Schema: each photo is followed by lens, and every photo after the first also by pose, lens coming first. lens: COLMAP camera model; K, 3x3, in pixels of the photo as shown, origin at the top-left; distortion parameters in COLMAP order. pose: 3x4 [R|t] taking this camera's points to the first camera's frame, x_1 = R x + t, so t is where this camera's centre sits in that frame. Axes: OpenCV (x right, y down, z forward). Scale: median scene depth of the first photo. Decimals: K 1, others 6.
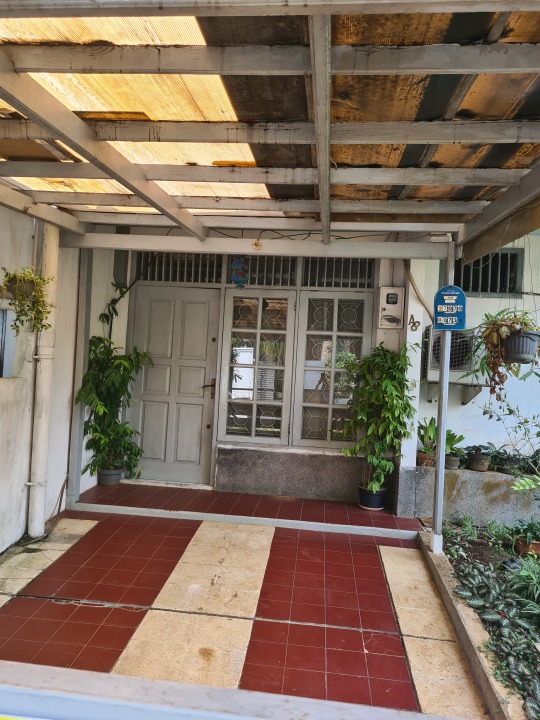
lens RADIAL K [[542.4, 0, 265.4], [0, 542.4, 357.5], [0, 0, 1]] dist [0.030619, -0.004529]
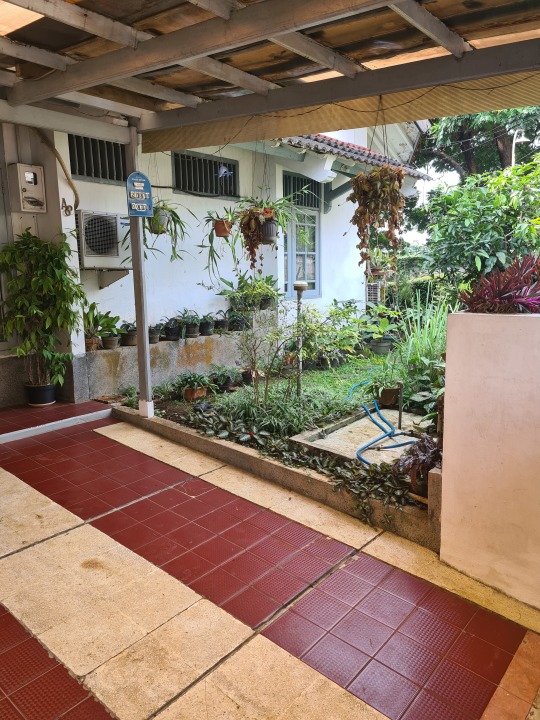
lens RADIAL K [[542.4, 0, 264.5], [0, 542.4, 357.2], [0, 0, 1]] dist [0.030619, -0.004529]
pose [[0.551258, -0.194179, 0.811424, -0.493260], [0.026554, 0.976131, 0.215555, -0.004481], [-0.833912, -0.097280, 0.543256, 0.209839]]
